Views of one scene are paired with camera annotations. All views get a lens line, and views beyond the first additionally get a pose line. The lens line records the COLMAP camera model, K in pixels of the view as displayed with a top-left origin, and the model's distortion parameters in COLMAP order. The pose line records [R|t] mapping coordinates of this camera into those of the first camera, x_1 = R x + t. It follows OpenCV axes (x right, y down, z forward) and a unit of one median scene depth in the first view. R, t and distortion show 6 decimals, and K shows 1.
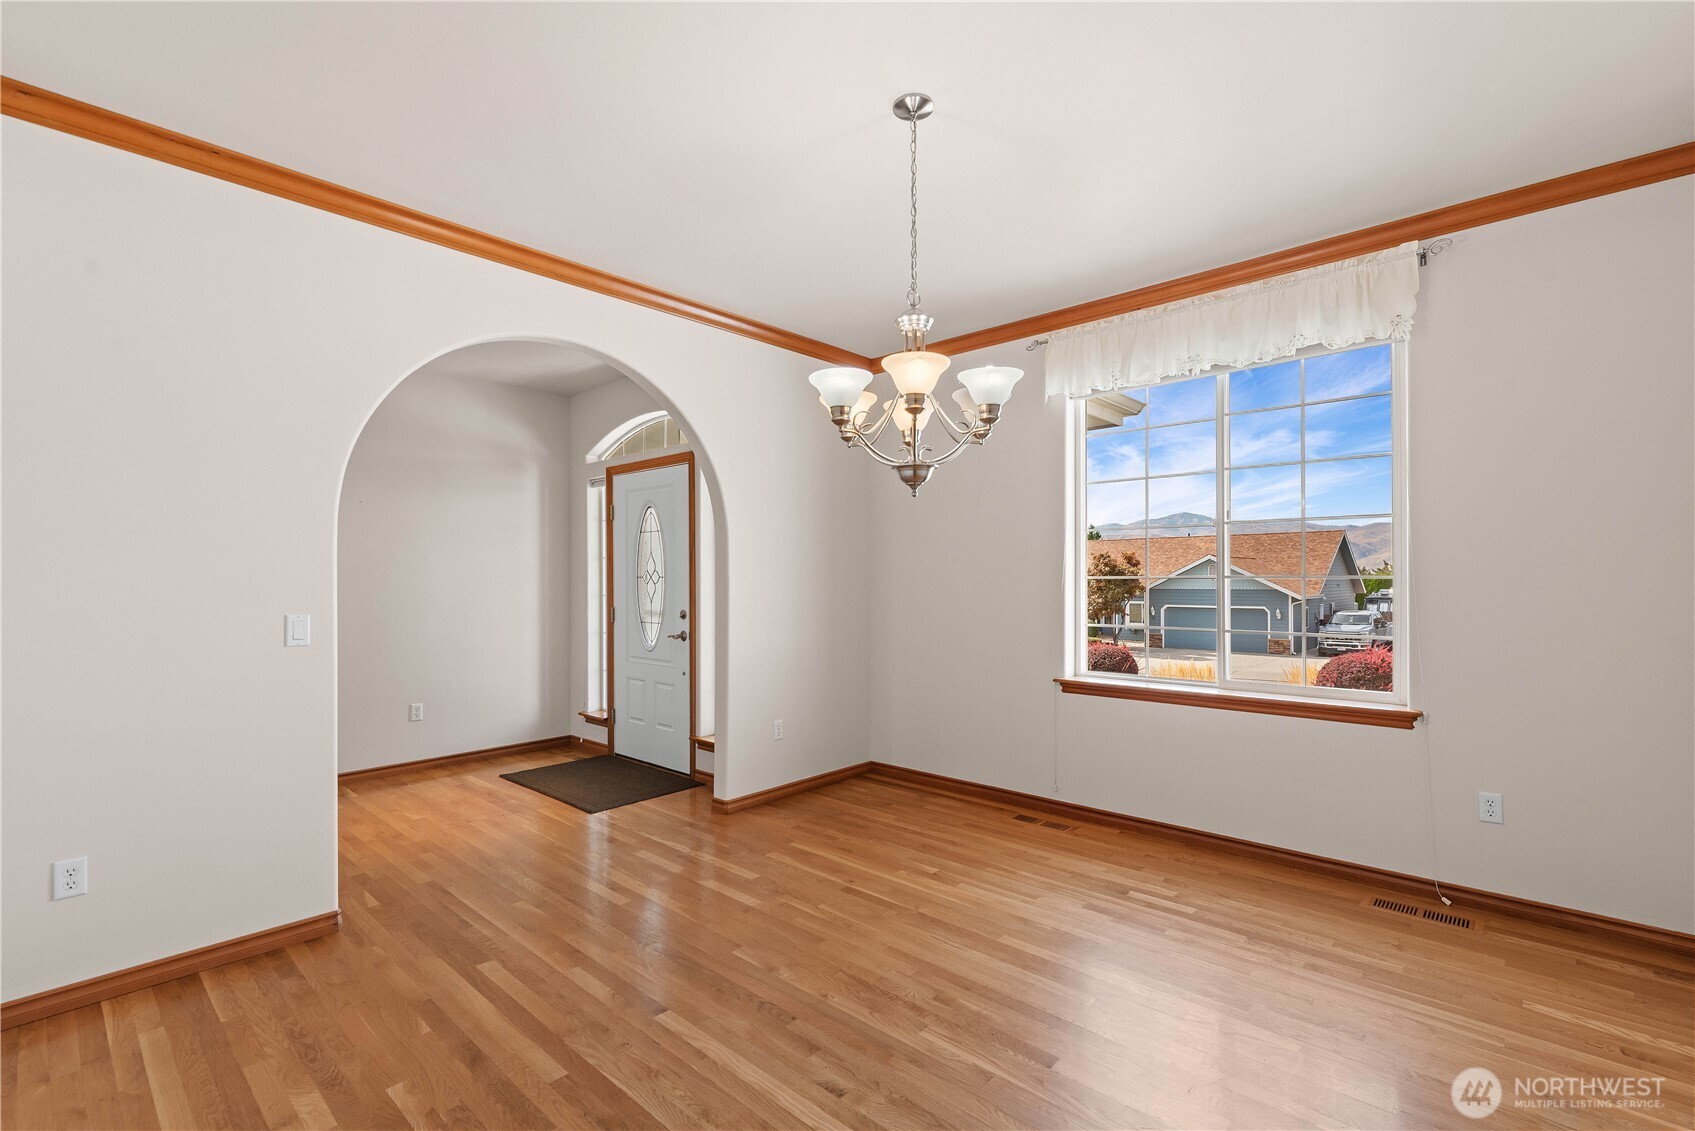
lens RADIAL K [[743.6, 0, 865.1], [0, 743.6, 582.4], [0, 0, 1]] dist [0.000600, 0.000289]
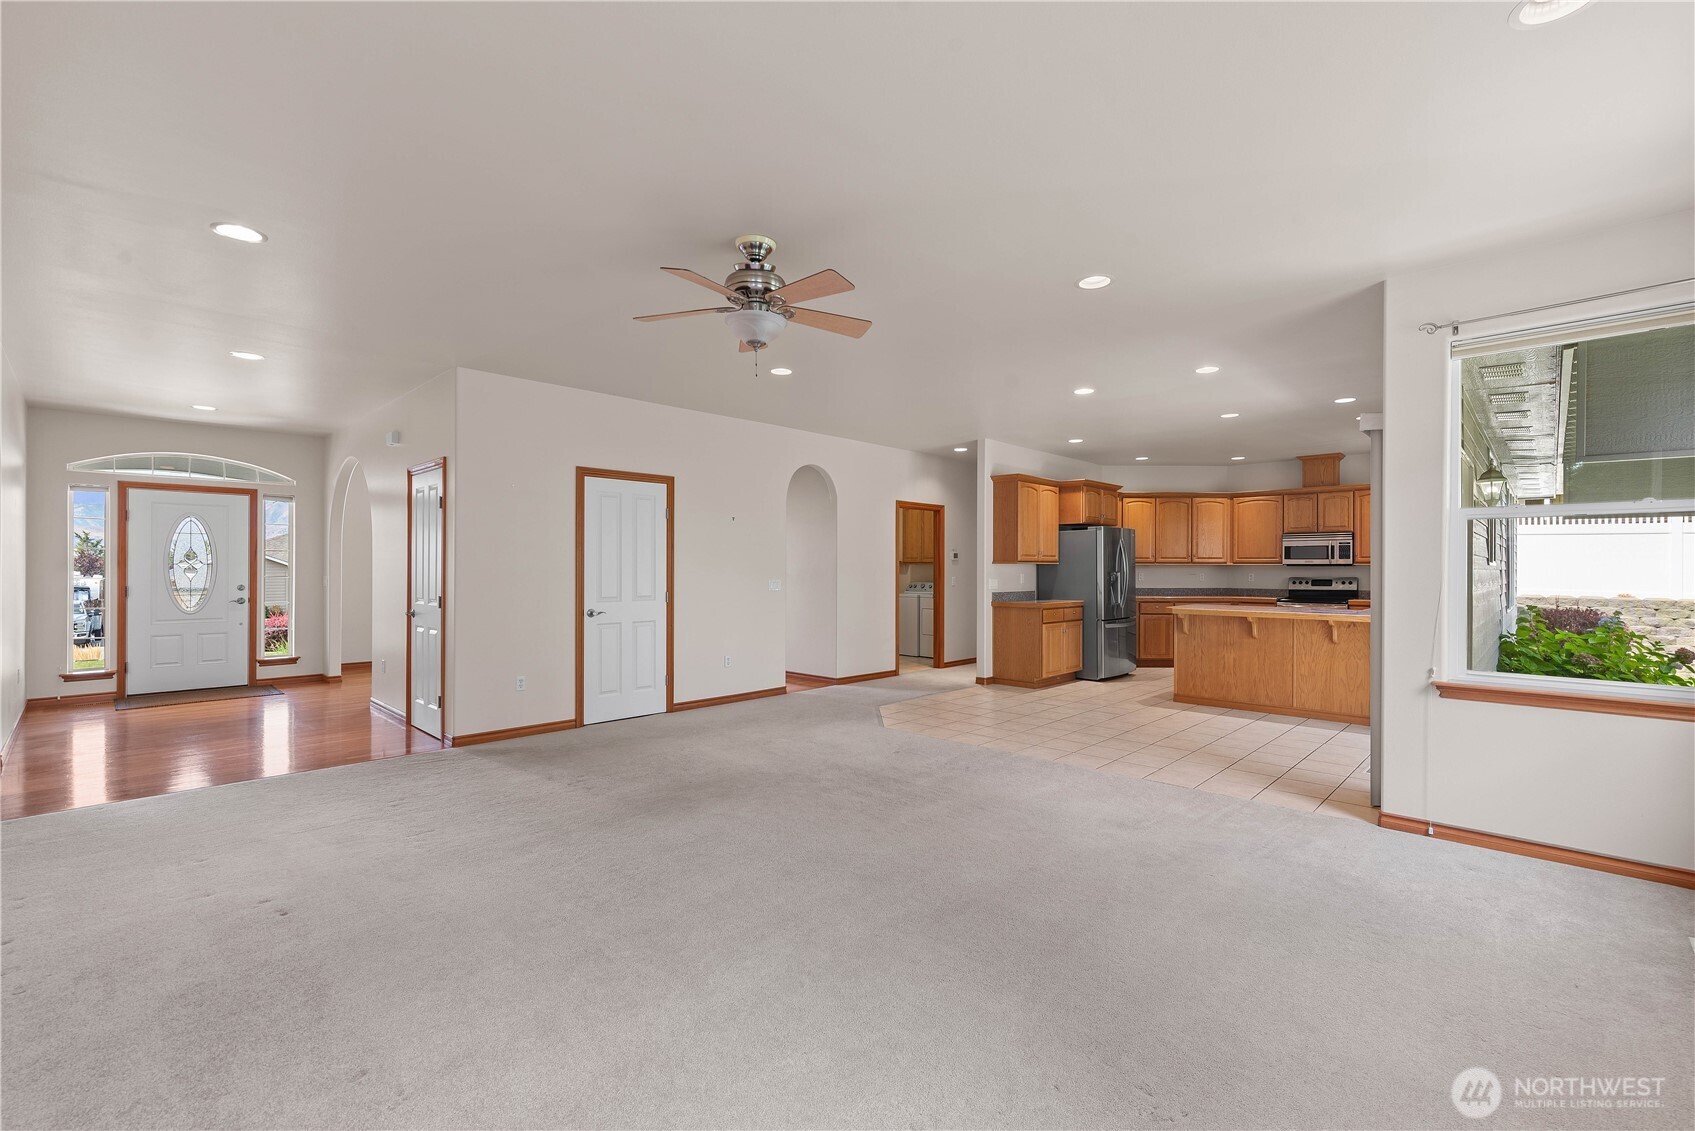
lens RADIAL K [[743.6, 0, 852.2], [0, 743.6, 568.0], [0, 0, 1]] dist [0.000600, 0.000289]
pose [[0.037554, 0.005081, 0.999282, -2.257144], [-0.000422, 0.999987, -0.005069, 0.010302], [-0.999295, -0.000232, 0.037555, -0.481584]]
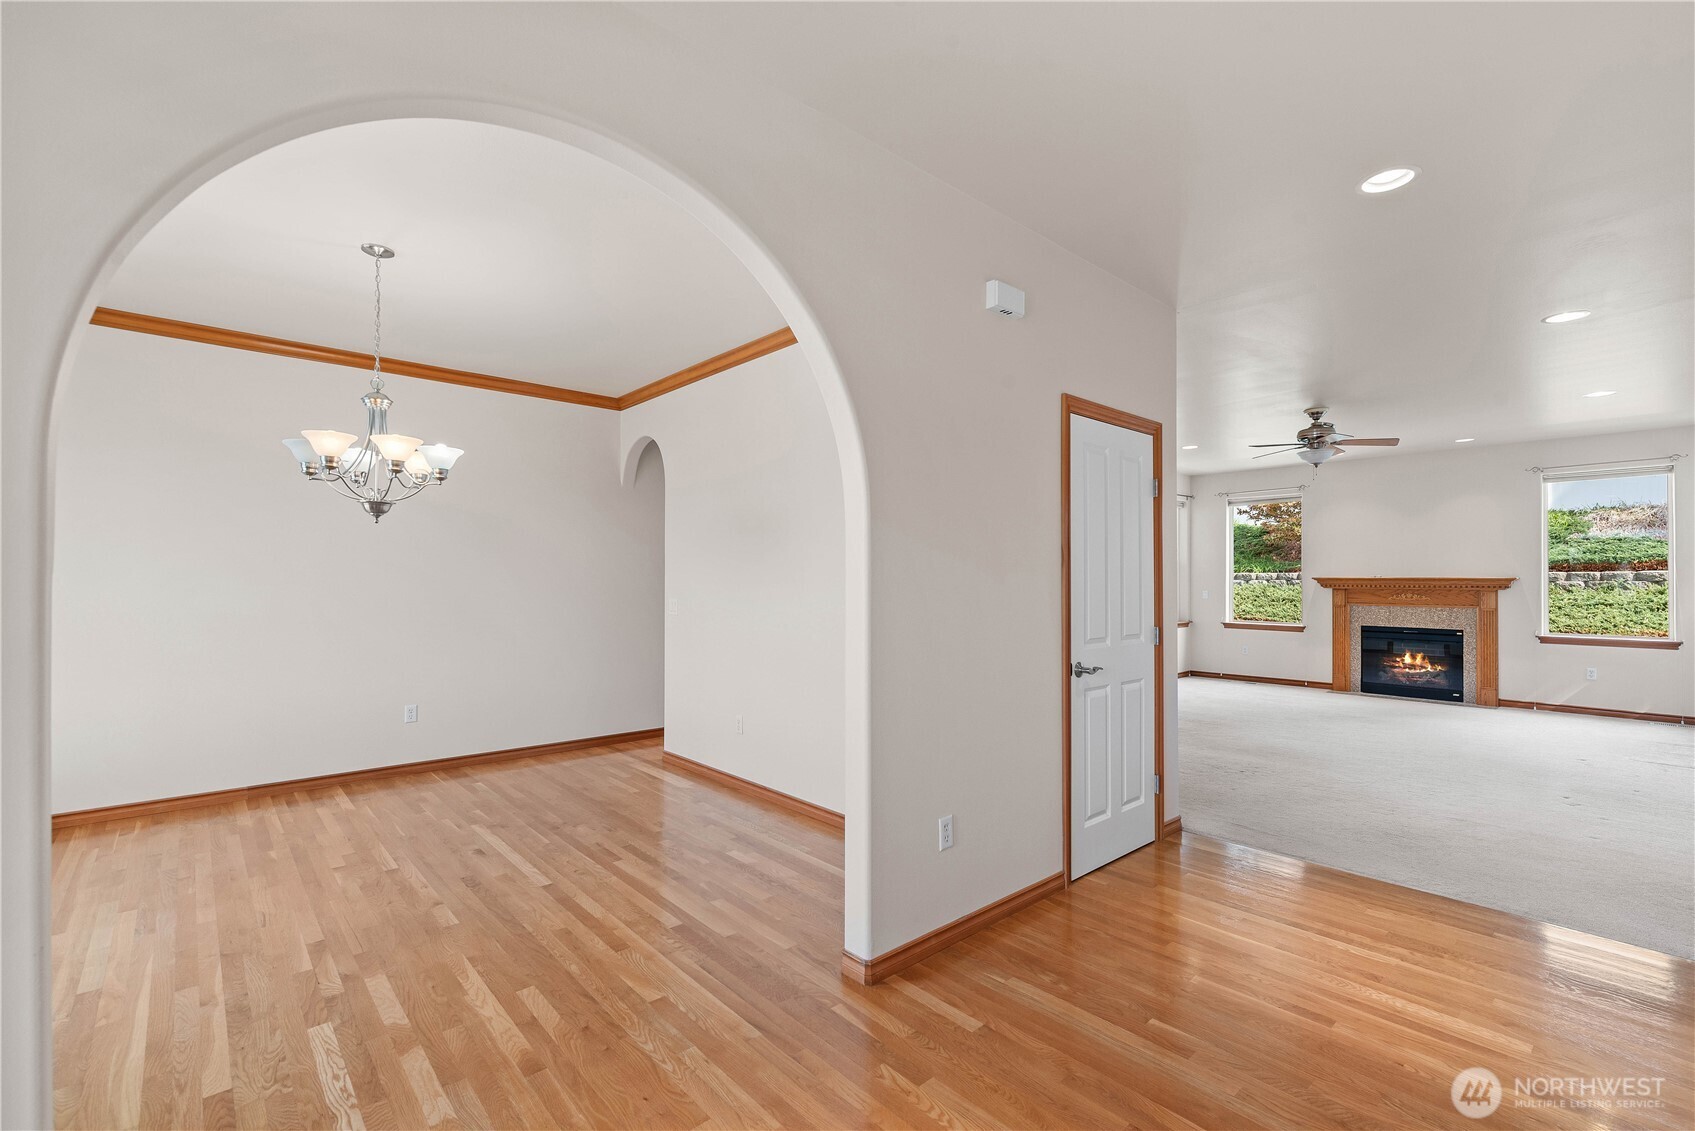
lens RADIAL K [[743.6, 0, 838.4], [0, 743.6, 571.5], [0, 0, 1]] dist [0.000600, 0.000289]
pose [[-0.992442, 0.005948, 0.122568, -0.582524], [0.004892, 0.999948, -0.008914, -0.008585], [-0.122614, -0.008247, -0.992420, 1.340137]]
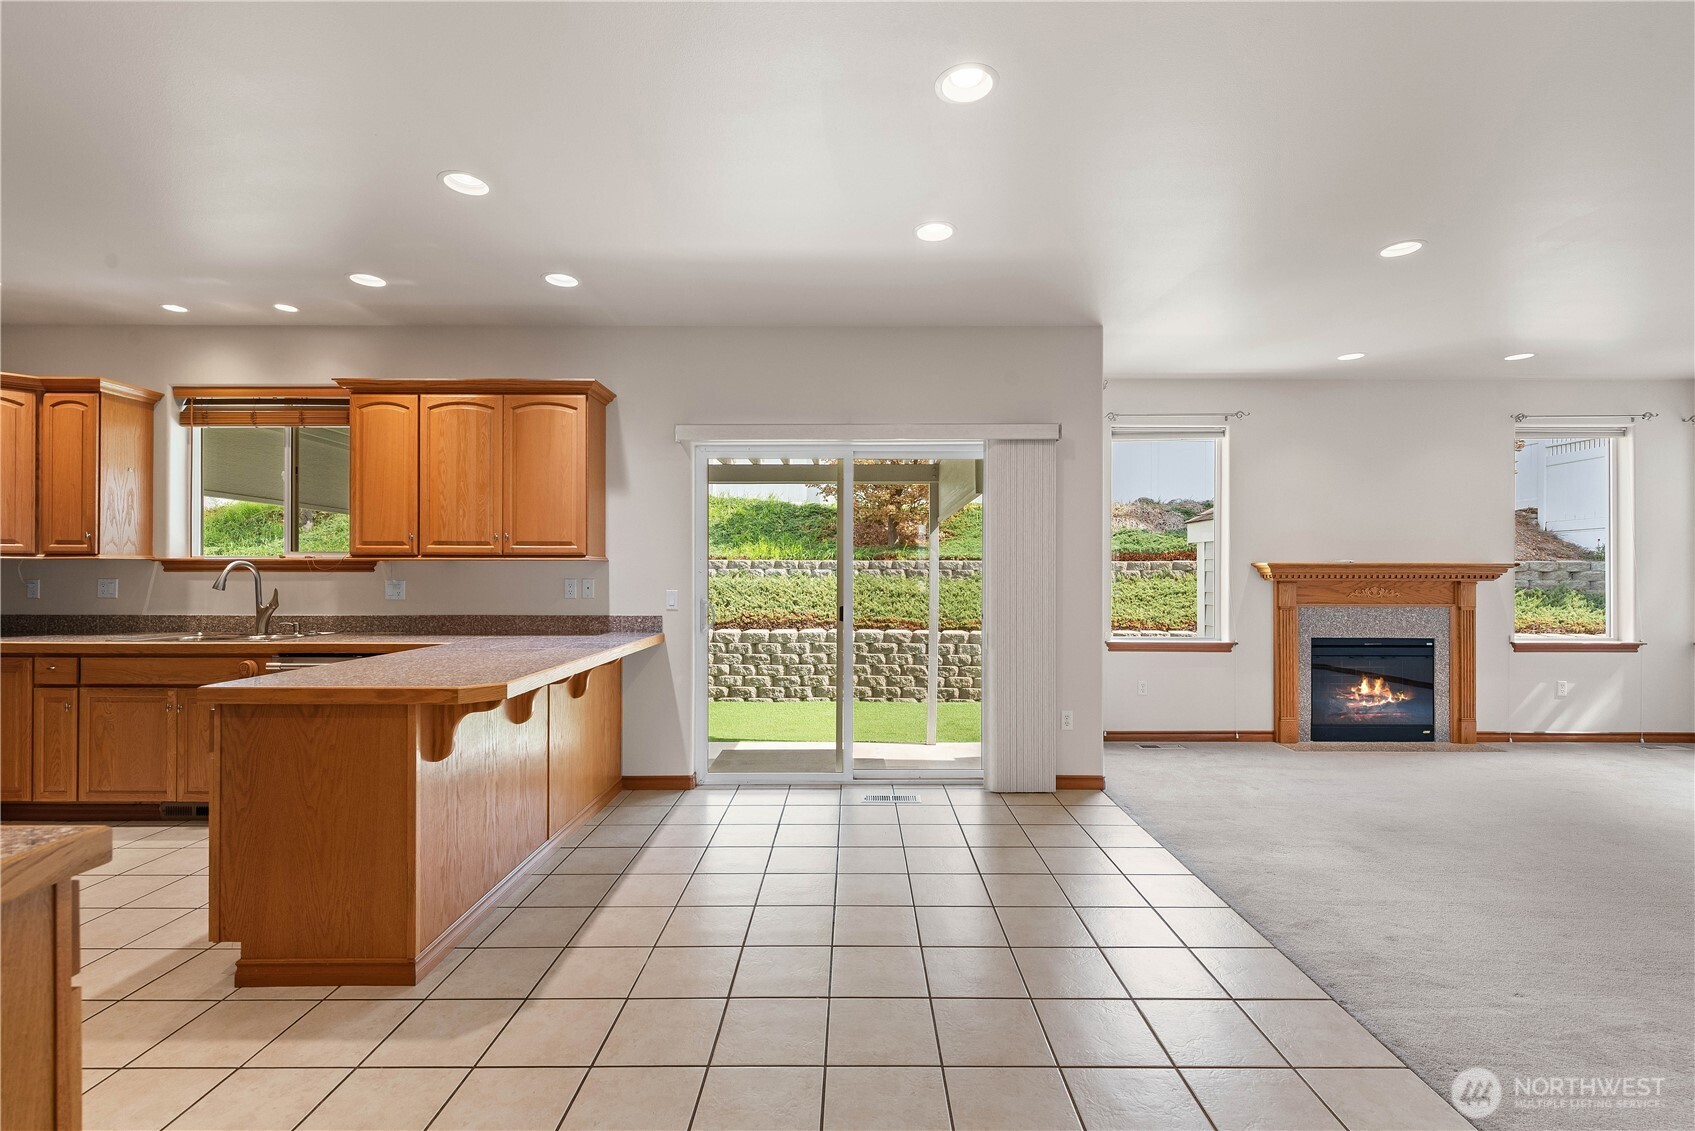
lens RADIAL K [[743.6, 0, 856.4], [0, 743.6, 567.9], [0, 0, 1]] dist [0.000600, 0.000289]
pose [[-0.747260, 0.001785, -0.664530, -0.260502], [0.001662, 0.999998, 0.000817, 0.003267], [0.664530, -0.000494, -0.747262, -0.540692]]
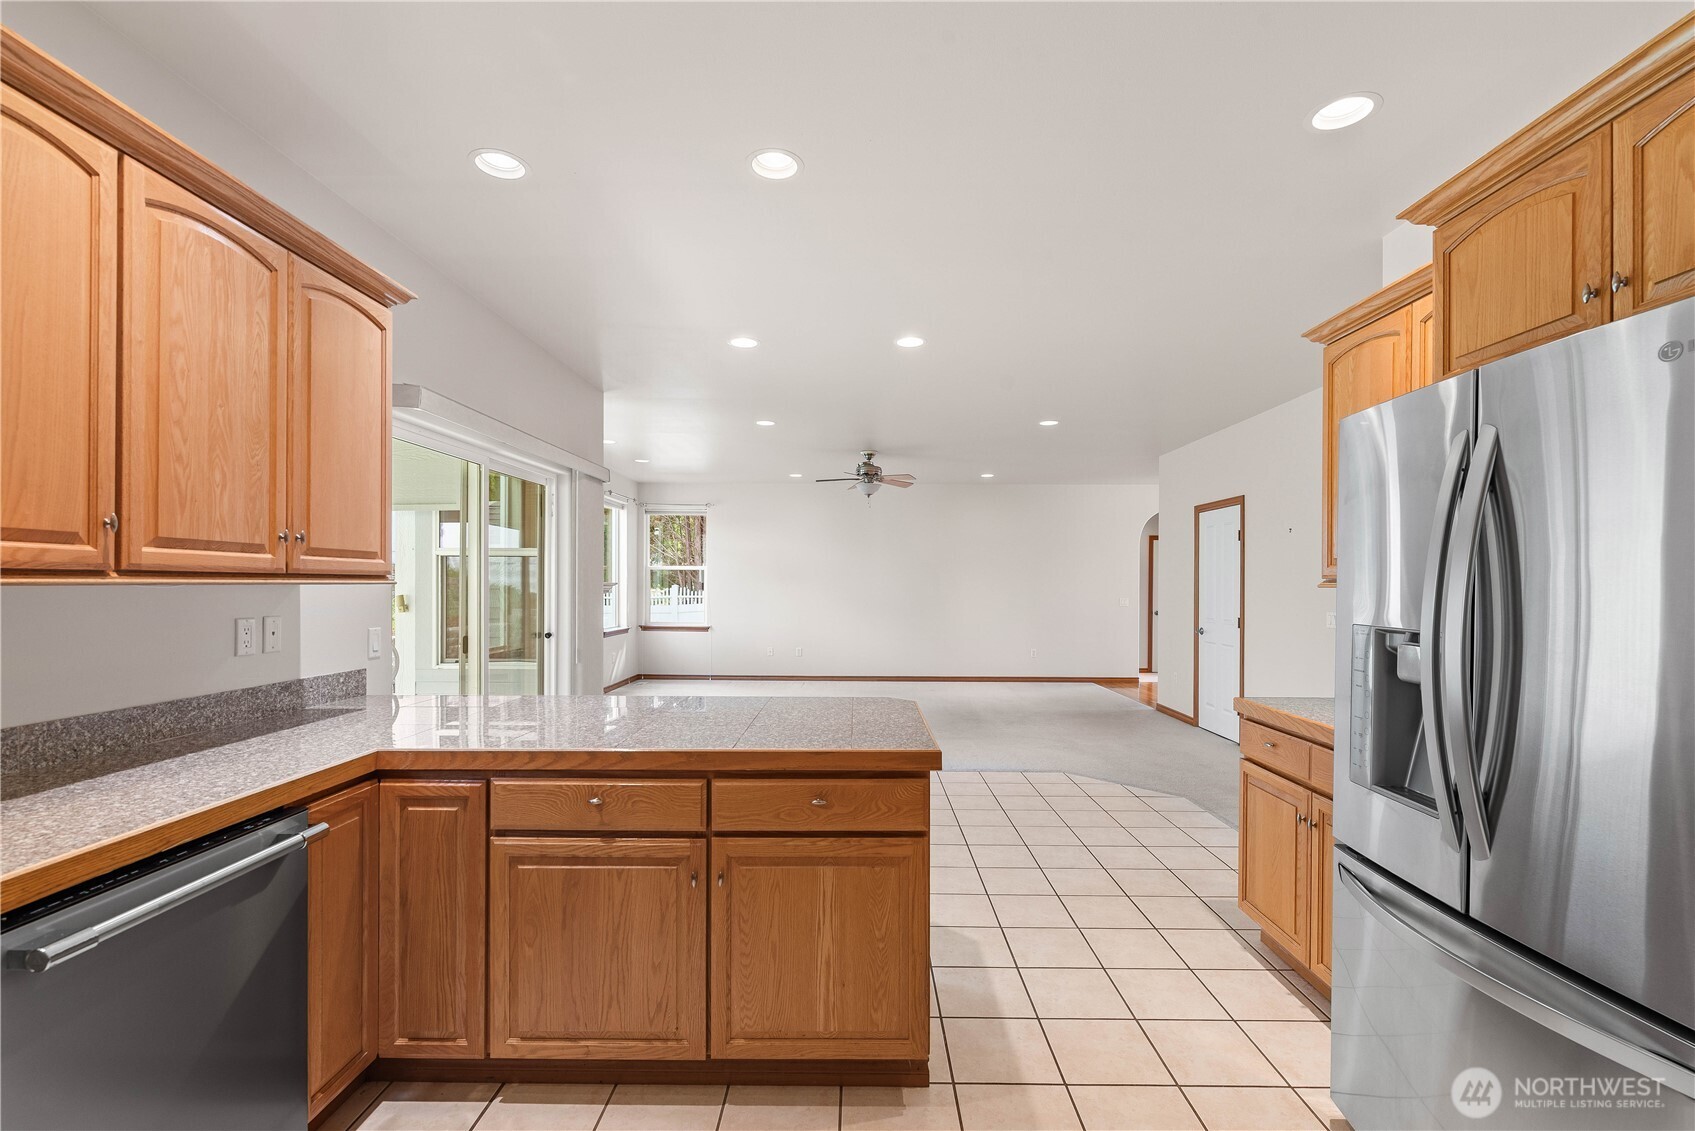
lens RADIAL K [[743.6, 0, 854.5], [0, 743.6, 584.7], [0, 0, 1]] dist [0.000600, 0.000289]
pose [[0.657249, 0.010185, -0.753604, 0.059774], [-0.010059, 0.999938, 0.004742, -0.013346], [0.753606, 0.004464, 0.657311, -1.668585]]
